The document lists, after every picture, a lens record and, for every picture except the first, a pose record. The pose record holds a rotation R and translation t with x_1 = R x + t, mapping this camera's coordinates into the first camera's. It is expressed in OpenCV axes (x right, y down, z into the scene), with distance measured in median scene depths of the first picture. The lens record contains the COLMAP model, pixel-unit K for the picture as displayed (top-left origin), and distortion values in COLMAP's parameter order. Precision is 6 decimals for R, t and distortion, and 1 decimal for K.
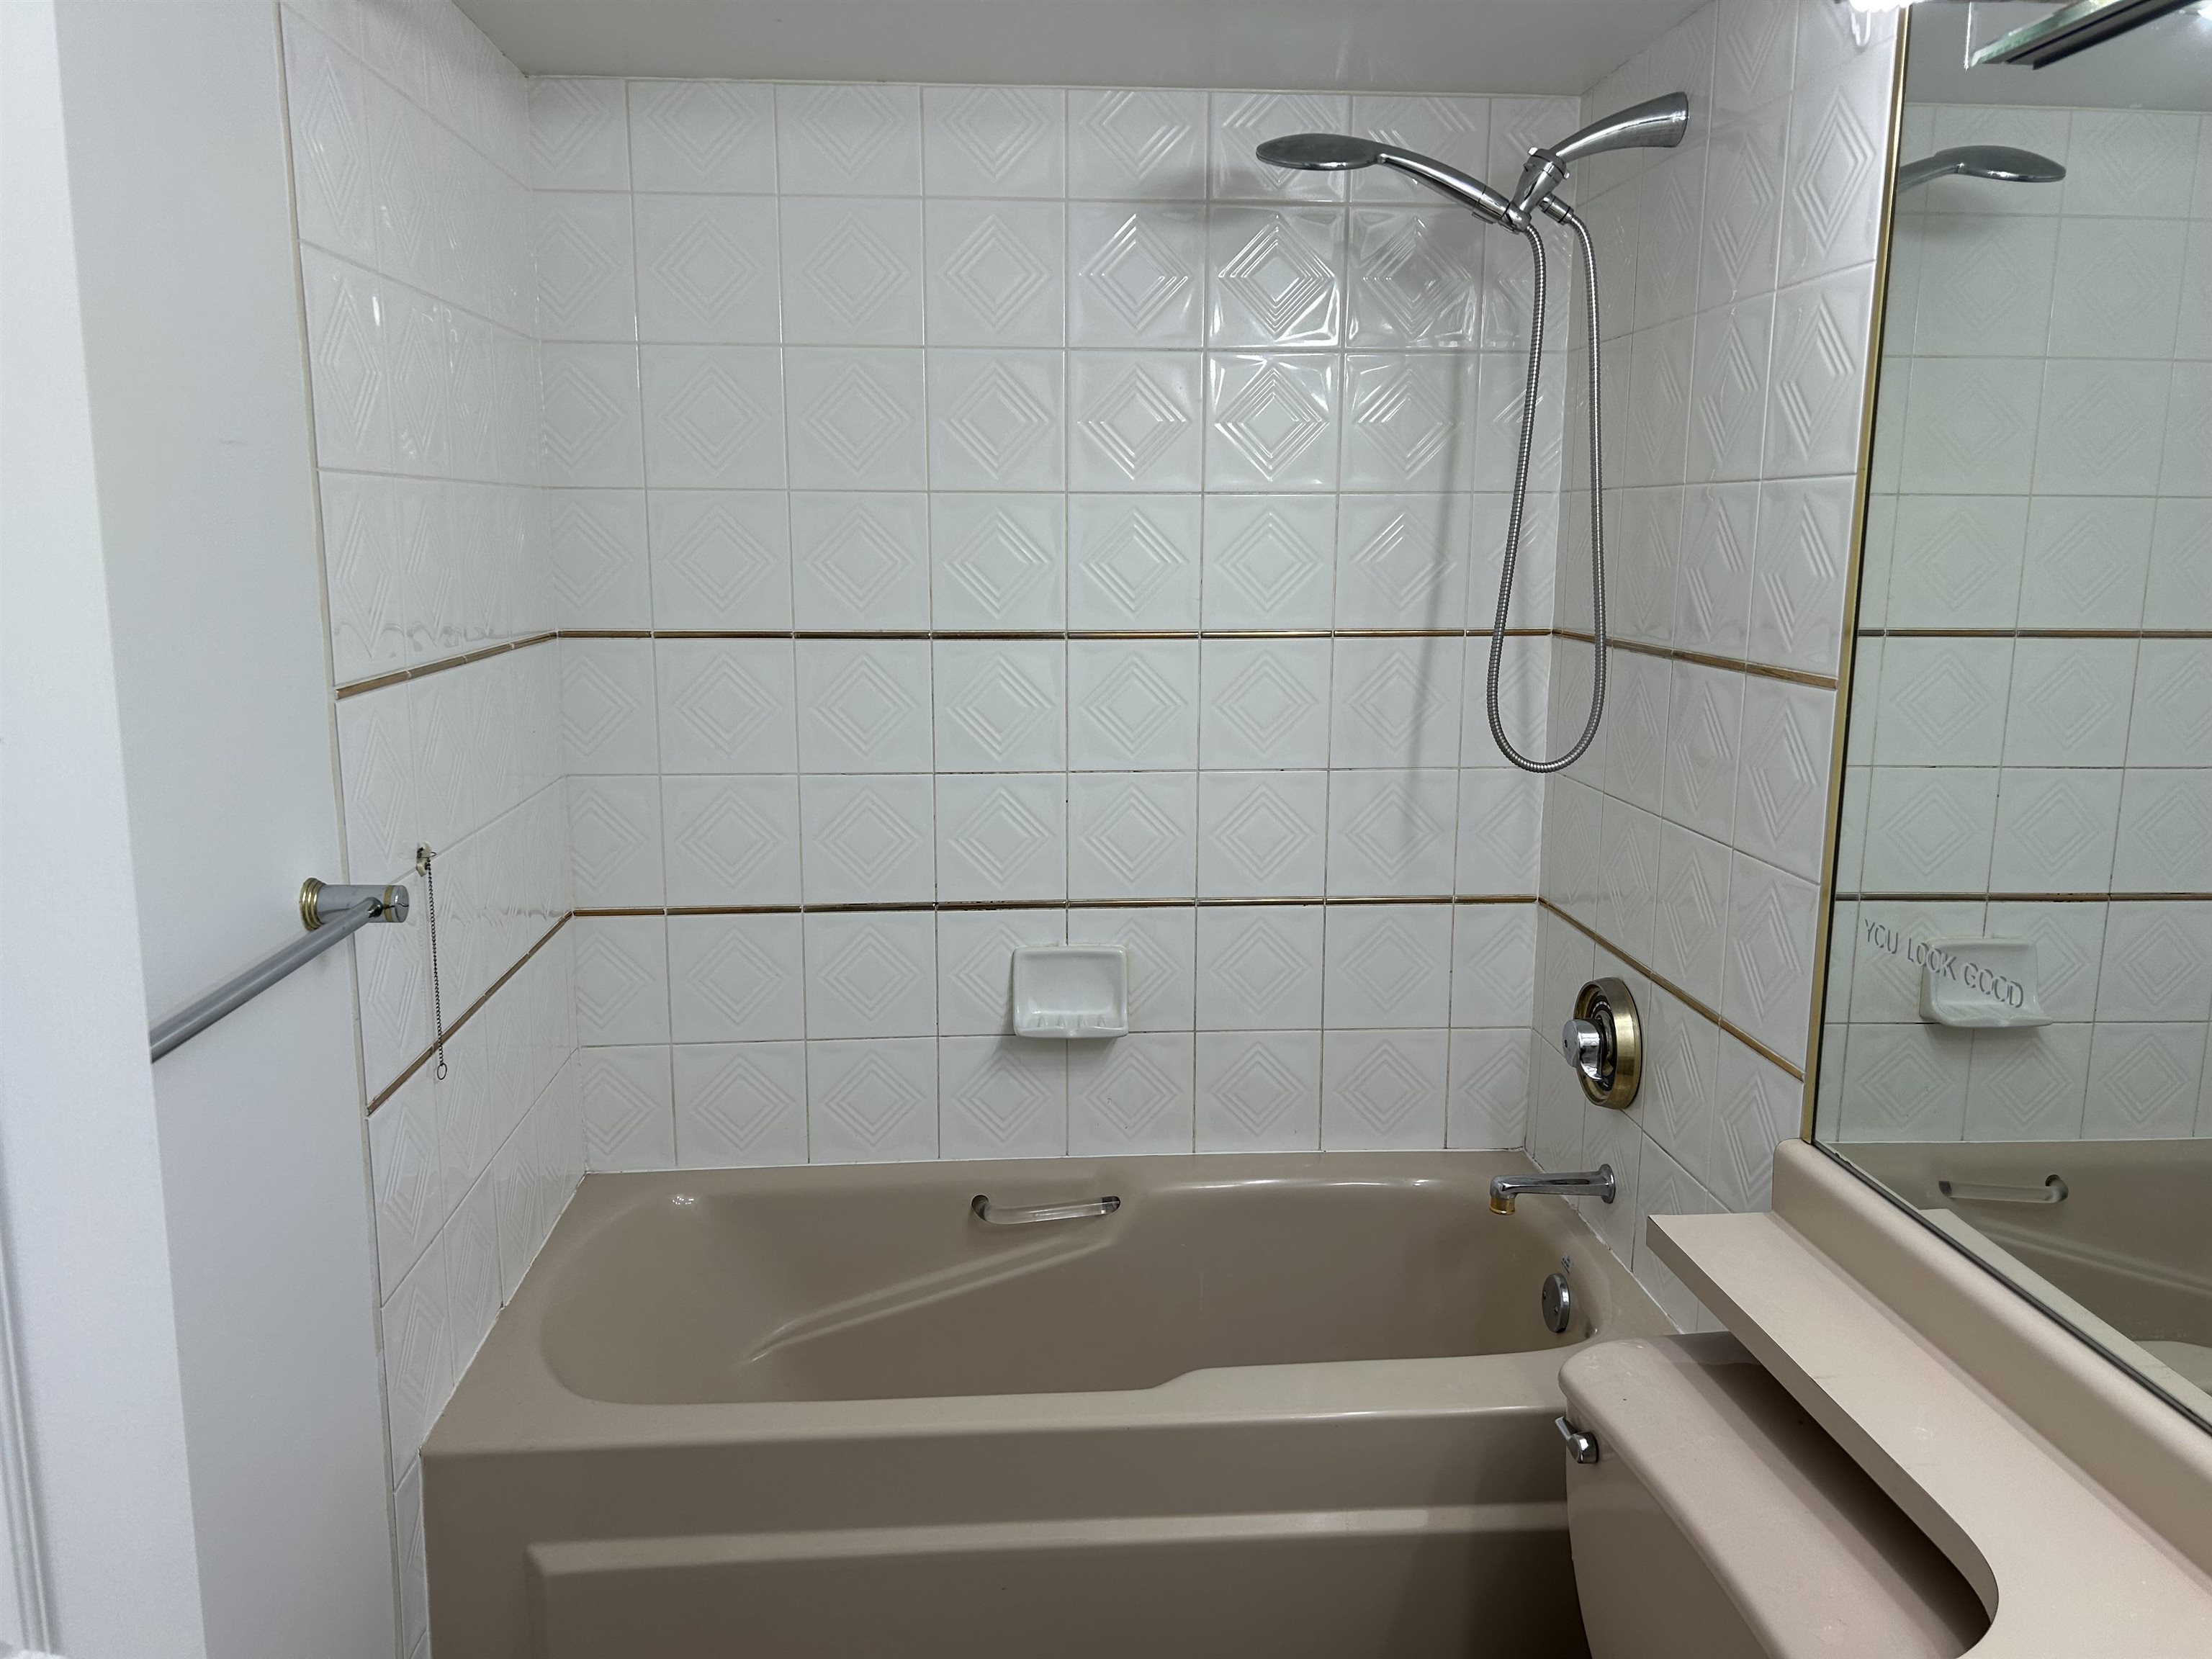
lens RADIAL K [[1655.4, 0, 1101.6], [0, 1655.4, 822.6], [0, 0, 1]] dist [0.077381, -0.090463]
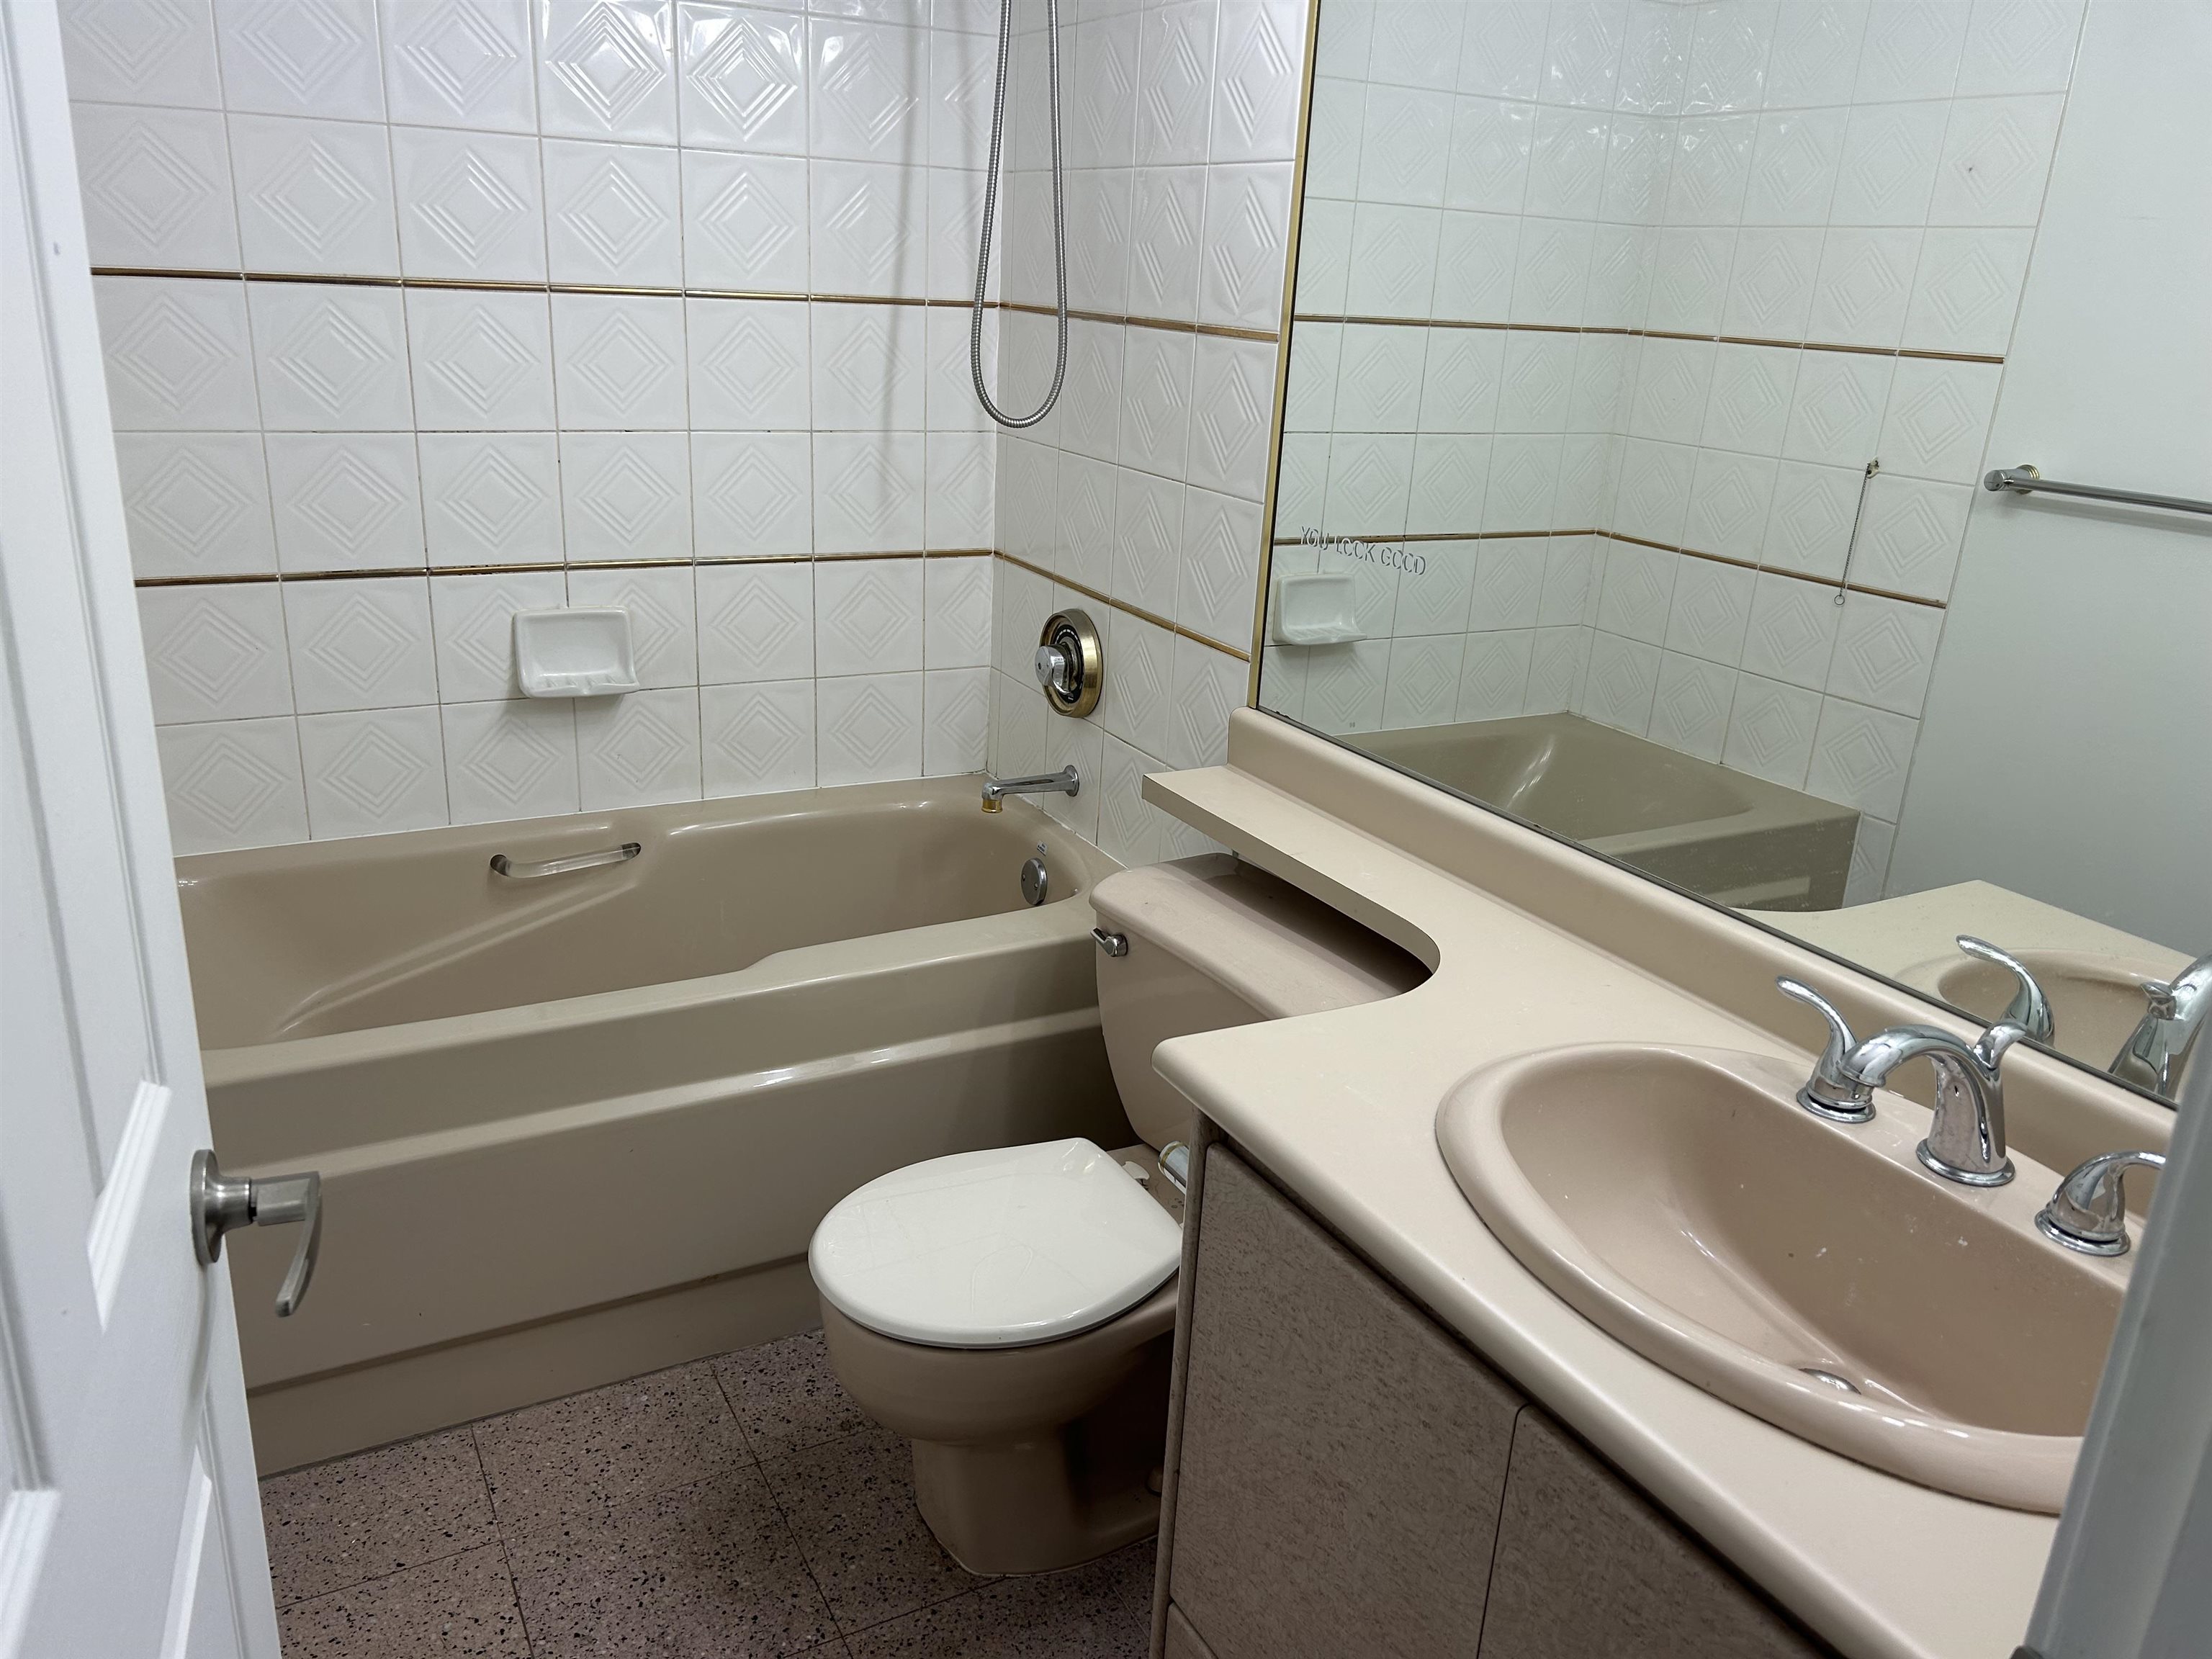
lens RADIAL K [[1655.4, 0, 1103.1], [0, 1655.4, 844.0], [0, 0, 1]] dist [0.077381, -0.090463]
pose [[0.912449, -0.097600, 0.397380, -0.147825], [0.027047, 0.983399, 0.179428, 0.042640], [-0.408295, -0.152971, 0.899942, -0.092405]]
